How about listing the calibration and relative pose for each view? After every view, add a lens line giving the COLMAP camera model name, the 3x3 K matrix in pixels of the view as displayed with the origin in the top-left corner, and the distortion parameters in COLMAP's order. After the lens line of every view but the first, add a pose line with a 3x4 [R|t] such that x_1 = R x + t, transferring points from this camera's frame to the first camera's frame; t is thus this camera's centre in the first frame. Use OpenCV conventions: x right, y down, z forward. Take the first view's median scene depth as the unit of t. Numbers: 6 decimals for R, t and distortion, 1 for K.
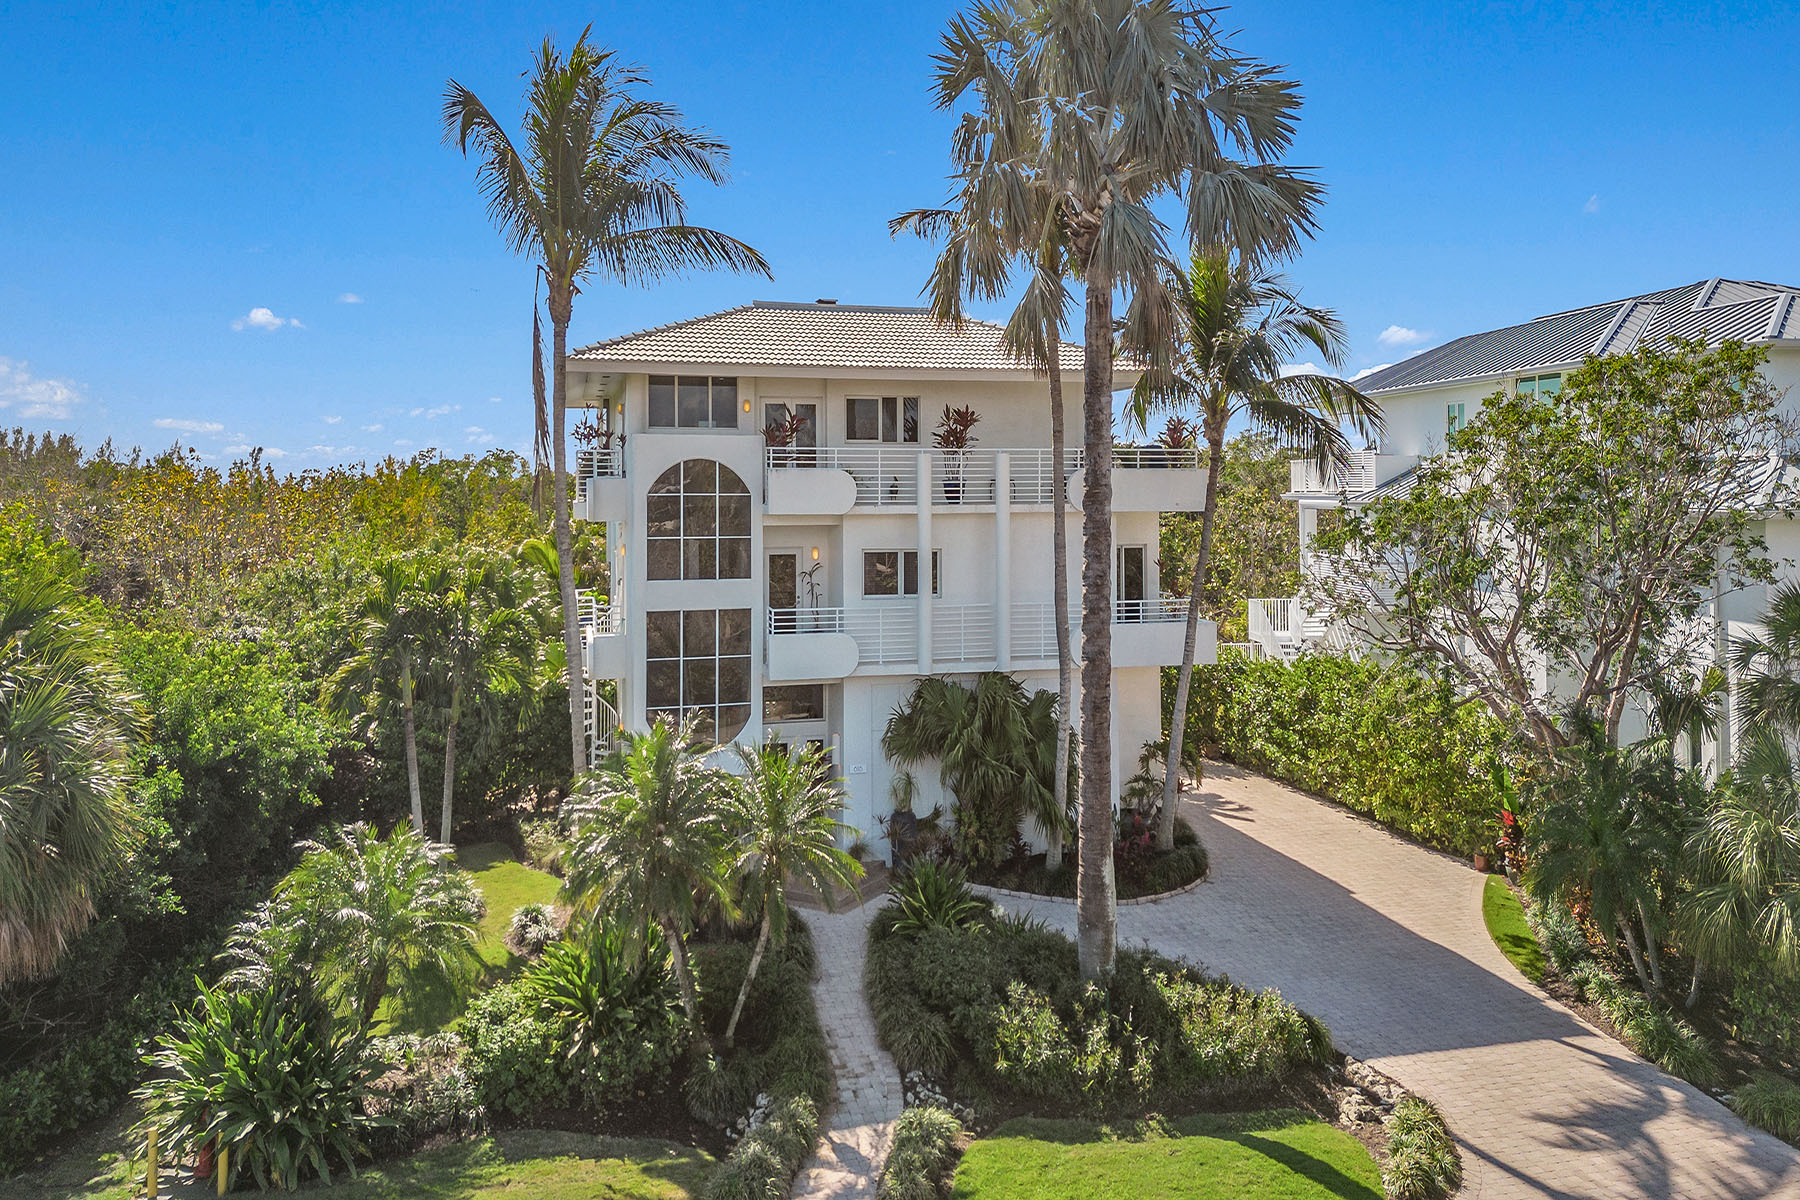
lens RADIAL K [[1287.9, 0, 900.6], [0, 1287.9, 511.2], [0, 0, 1]] dist [0.073378, -0.071441]
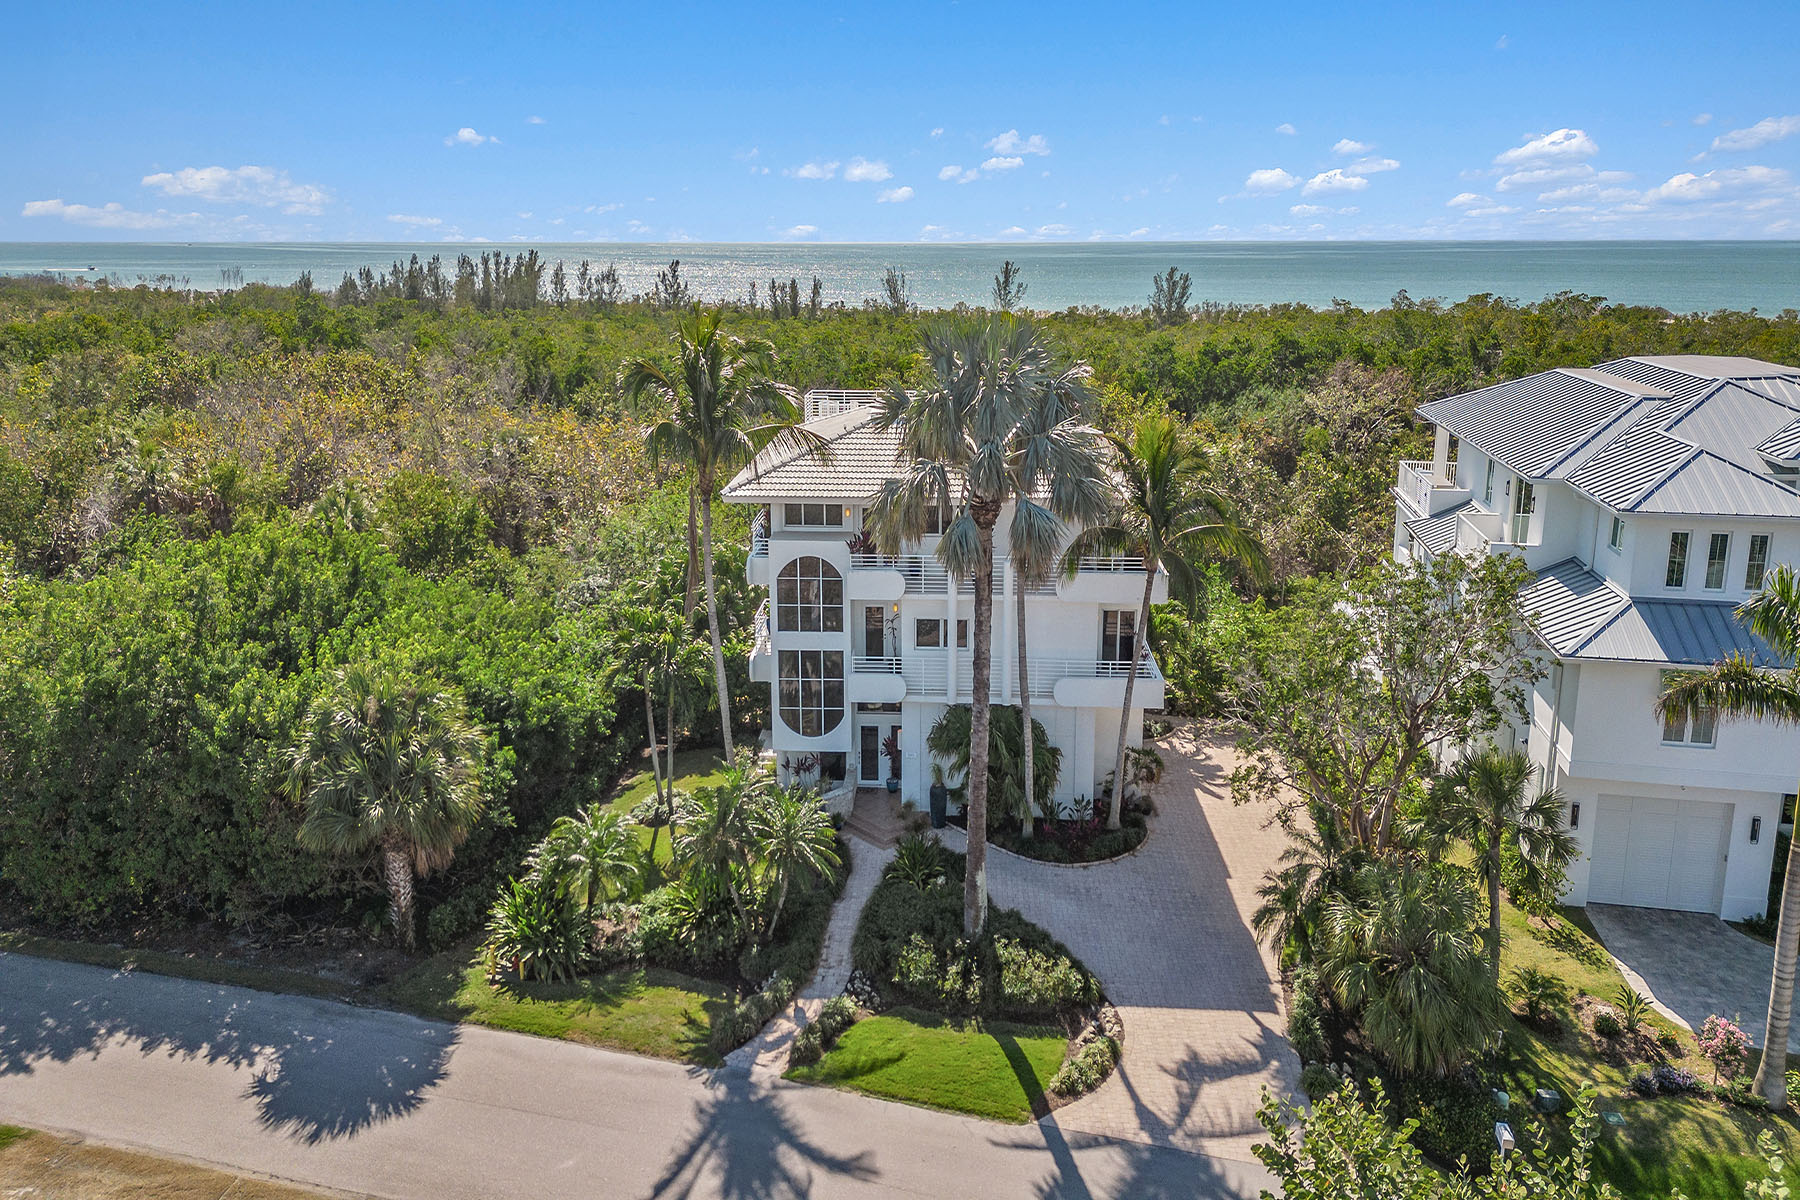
lens RADIAL K [[1249.1, 0, 893.5], [0, 1249.1, 564.5], [0, 0, 1]] dist [0.051153, -0.046540]
pose [[0.952408, 0.072738, -0.296021, 0.407115], [-0.000994, 0.971849, 0.235603, -0.408837], [0.304825, -0.224096, 0.925669, -0.369691]]
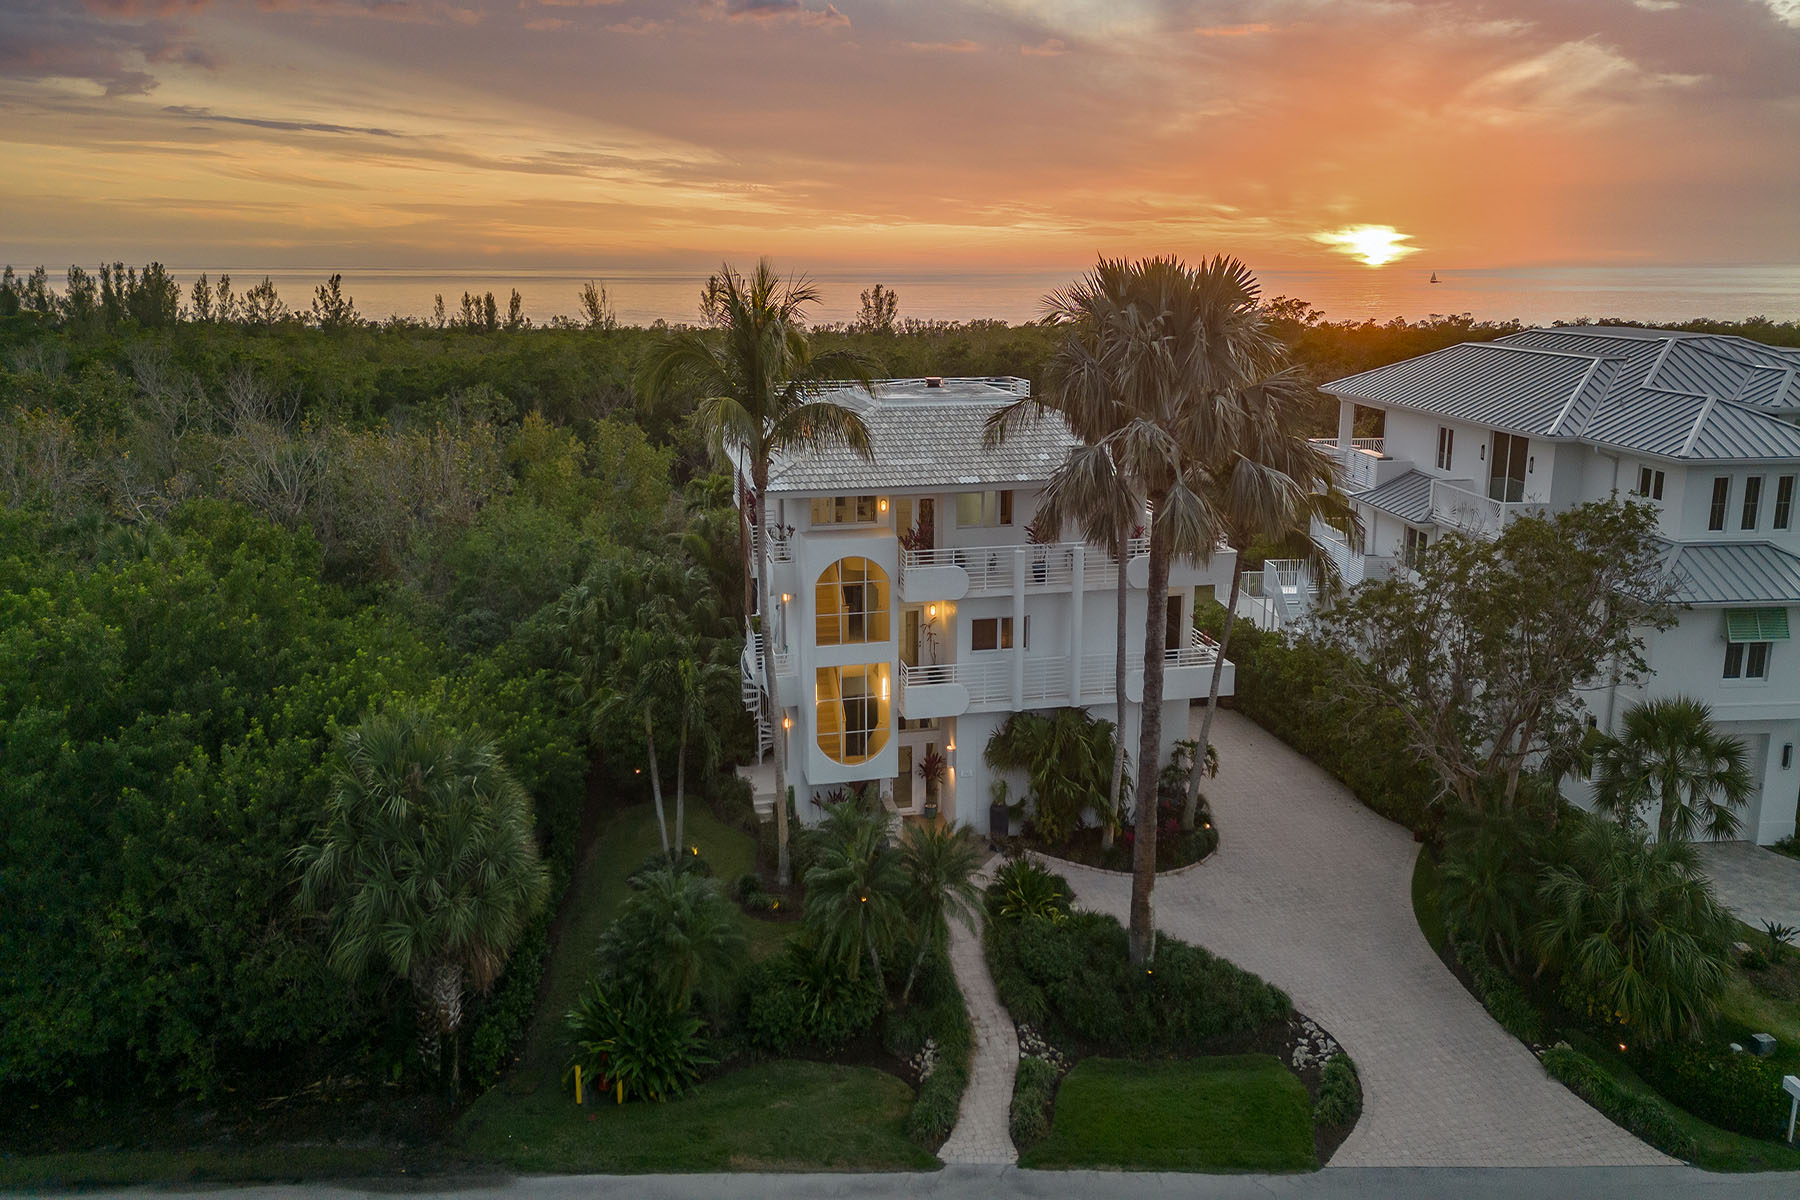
lens RADIAL K [[1249.1, 0, 893.5], [0, 1249.1, 564.5], [0, 0, 1]] dist [0.051153, -0.046540]
pose [[0.999558, 0.005333, -0.029263, -0.079883], [0.001139, 0.976218, 0.216787, -0.336677], [0.029723, -0.216725, 0.975780, -0.281655]]
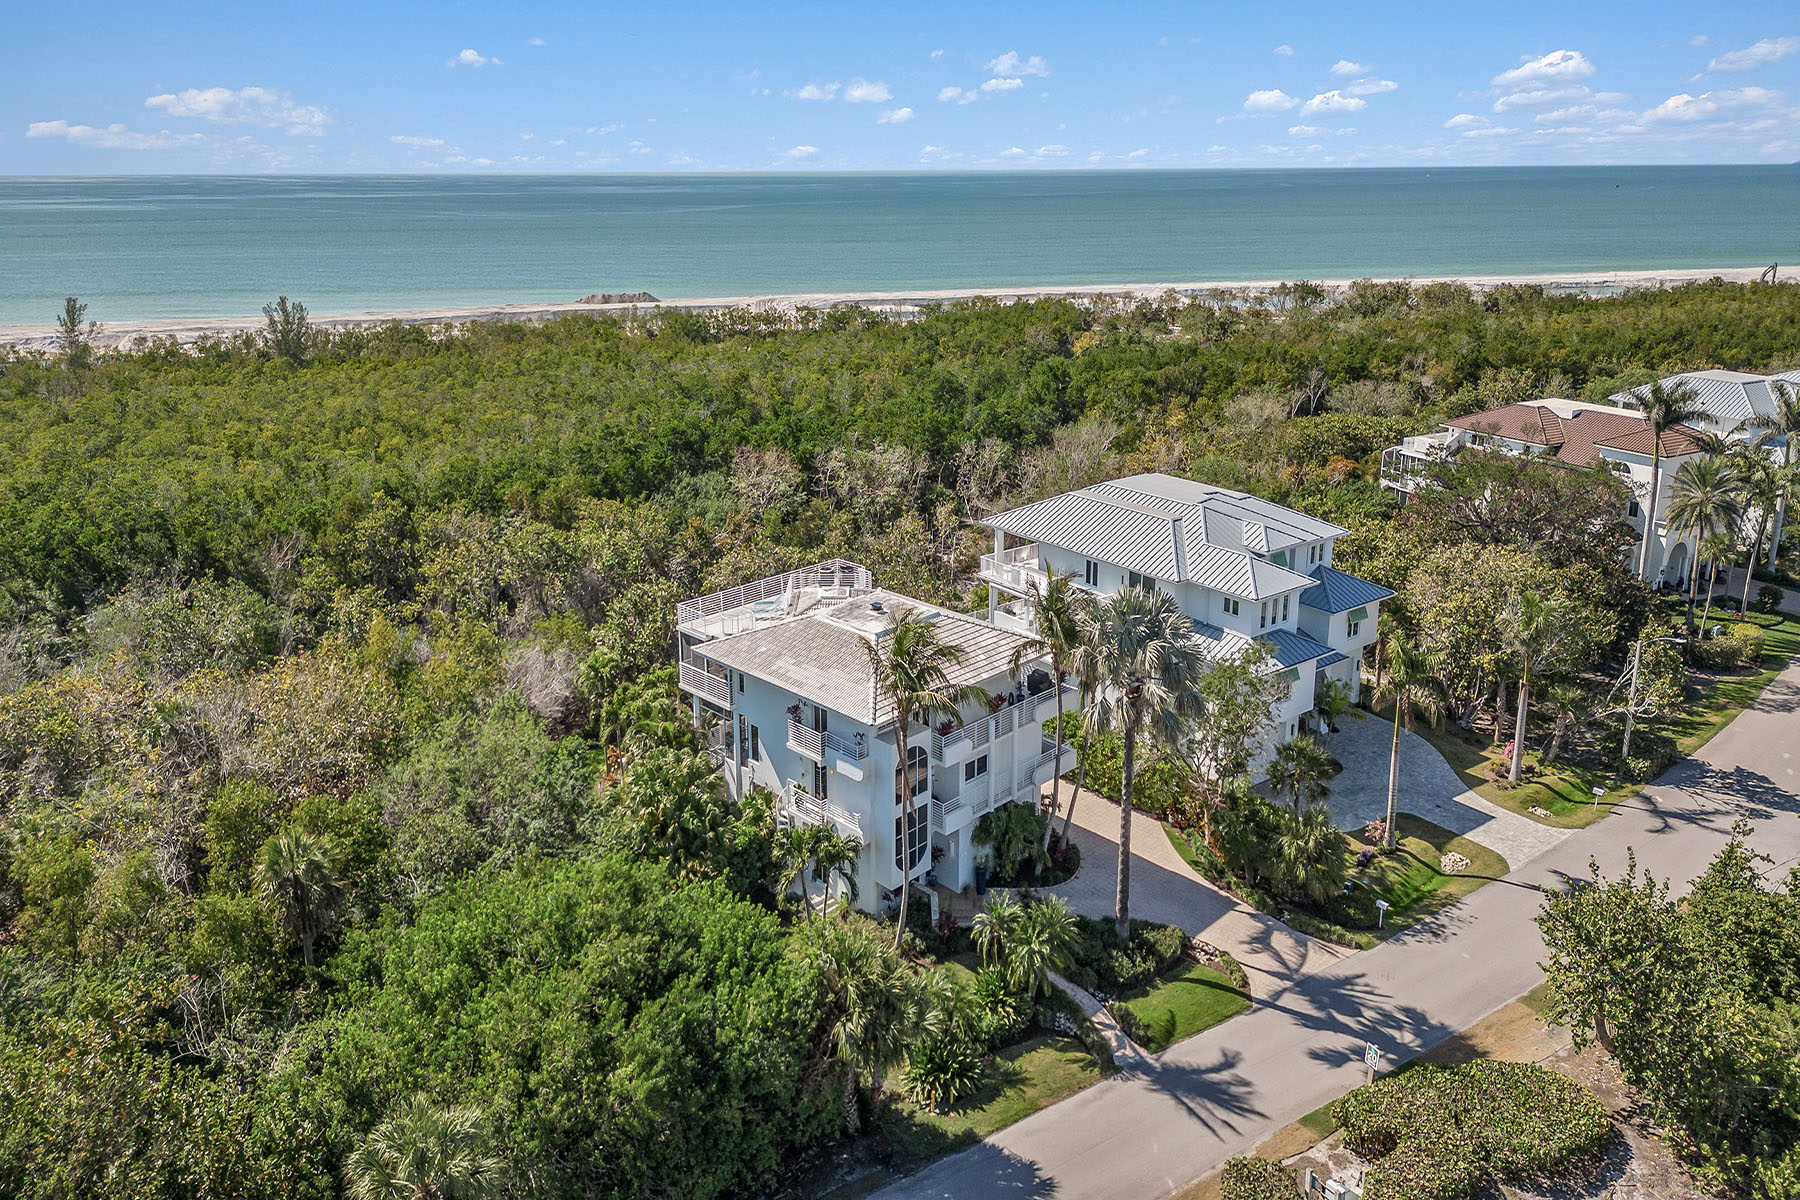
lens RADIAL K [[1249.1, 0, 893.5], [0, 1249.1, 564.5], [0, 0, 1]] dist [0.051153, -0.046540]
pose [[0.858404, -0.148685, 0.490953, -1.244339], [0.002943, 0.958484, 0.285131, -0.999619], [-0.512965, -0.243313, 0.823204, -0.682846]]
